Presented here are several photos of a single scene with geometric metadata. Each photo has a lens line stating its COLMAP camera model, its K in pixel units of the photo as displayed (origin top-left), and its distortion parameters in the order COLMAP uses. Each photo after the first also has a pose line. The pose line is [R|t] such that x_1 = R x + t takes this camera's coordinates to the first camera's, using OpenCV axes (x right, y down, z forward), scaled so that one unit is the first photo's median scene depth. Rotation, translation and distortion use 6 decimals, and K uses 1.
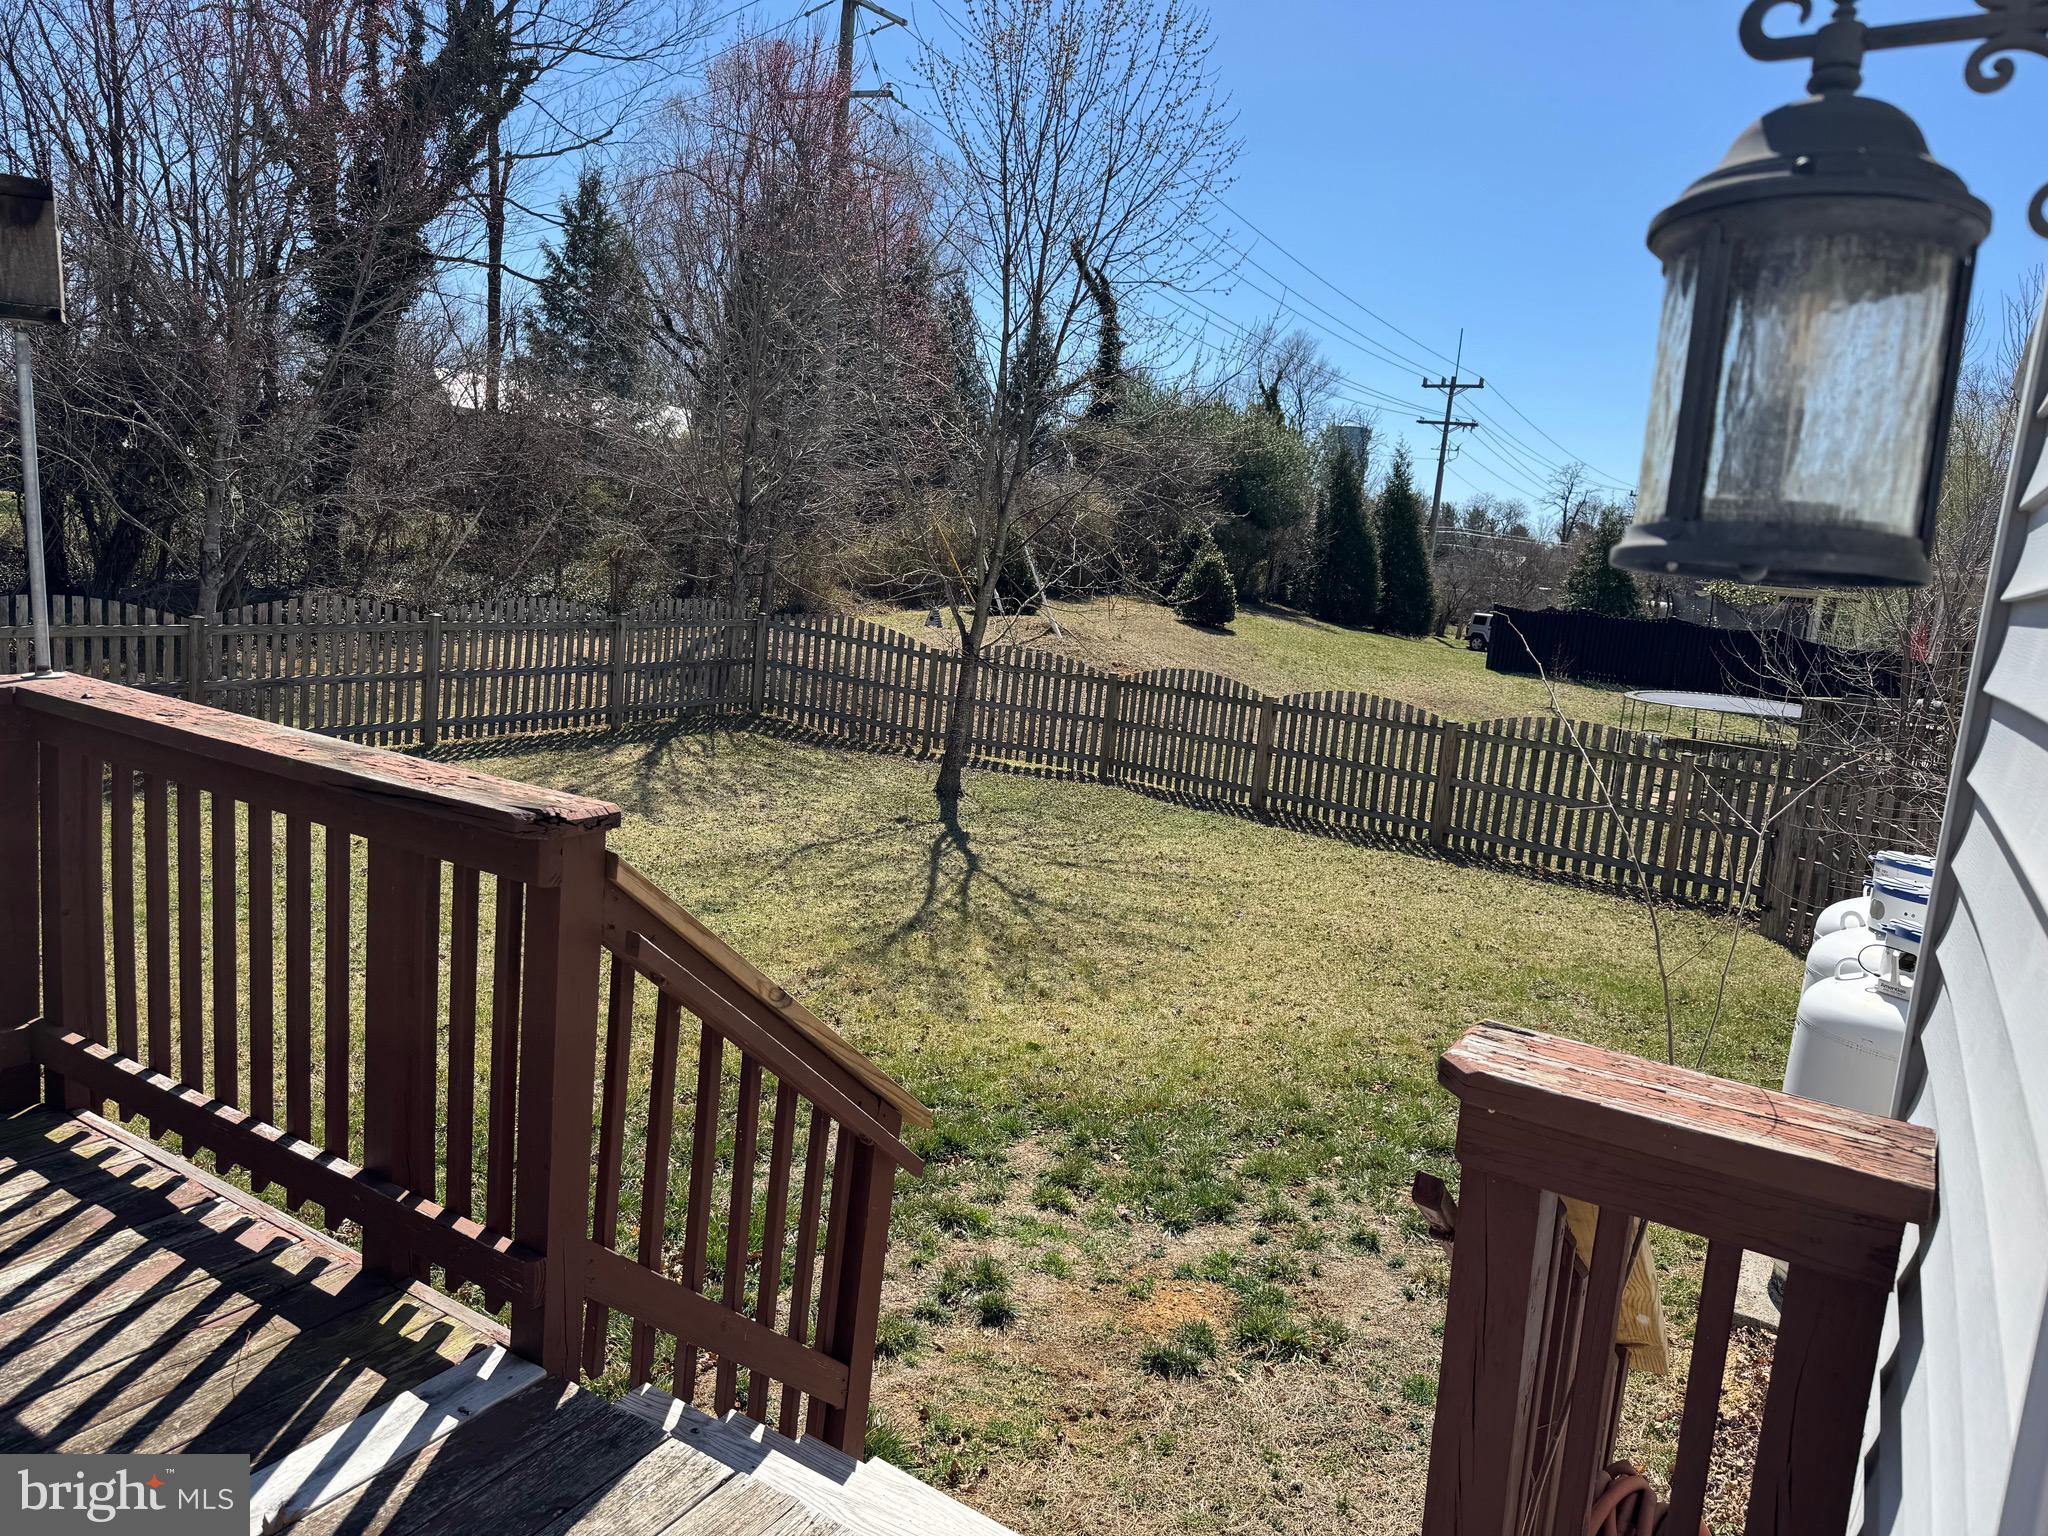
lens RADIAL K [[1444.6, 0, 1023.5], [0, 1444.6, 774.0], [0, 0, 1]] dist [0.071427, -0.082950]
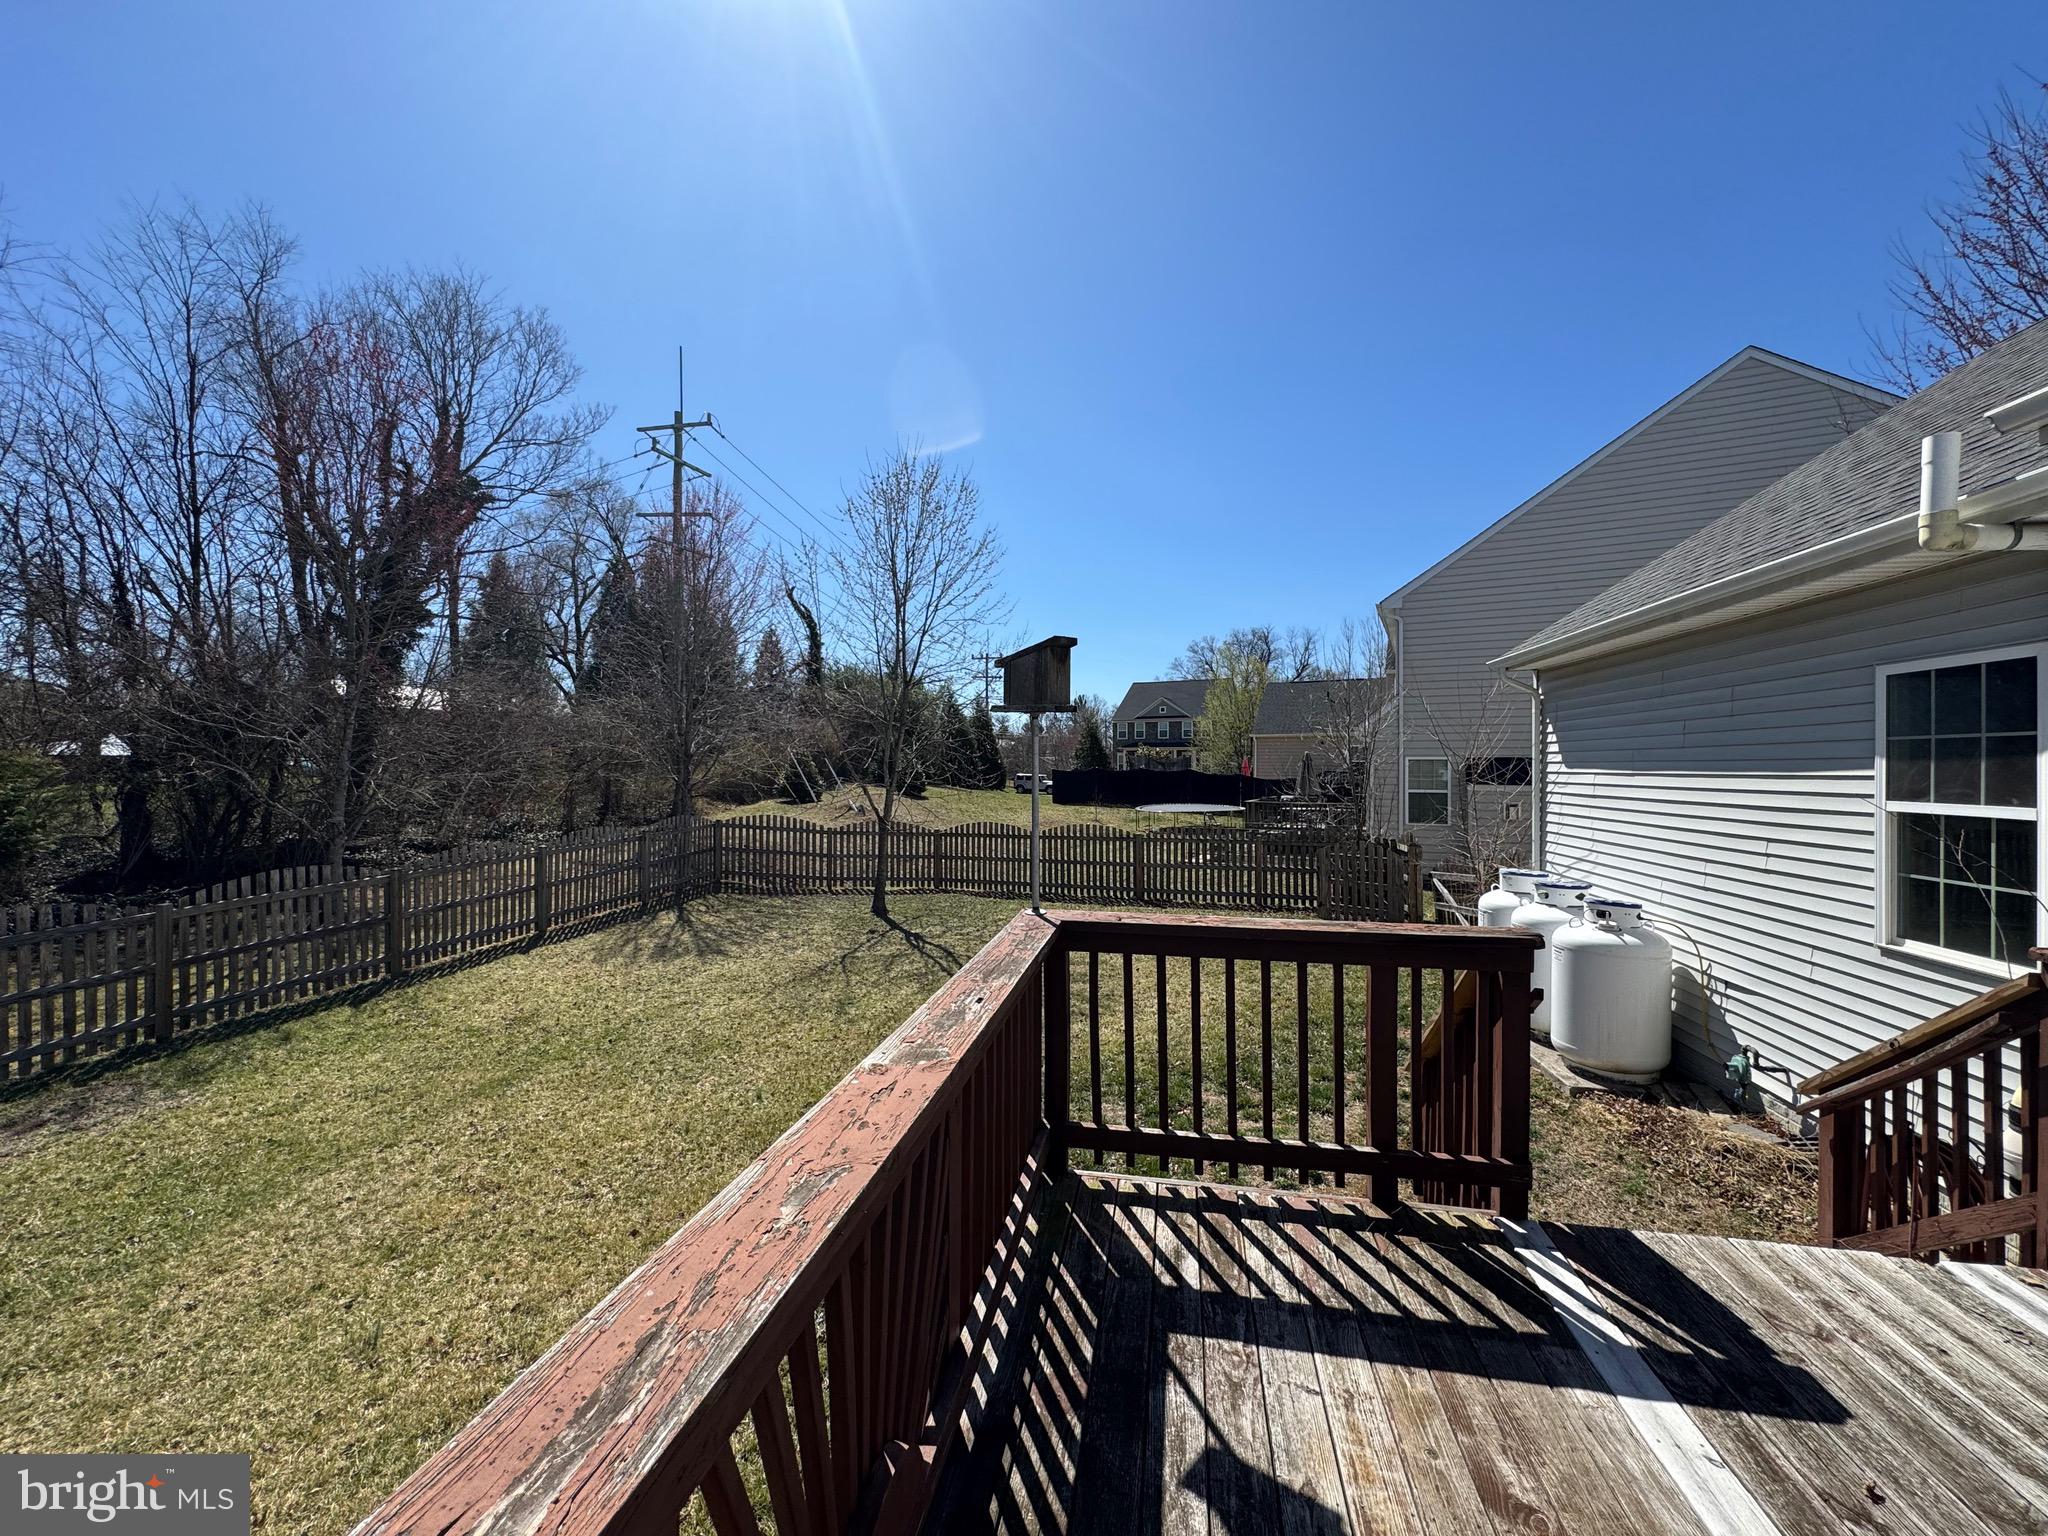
lens RADIAL K [[825.6, 0, 1021.4], [0, 825.6, 770.1], [0, 0, 1]] dist [-0.001641, -0.000234]
pose [[0.935156, -0.096500, 0.340840, -0.198012], [0.138652, 0.985126, -0.101504, -0.027282], [-0.325975, 0.142180, 0.934626, 0.014286]]
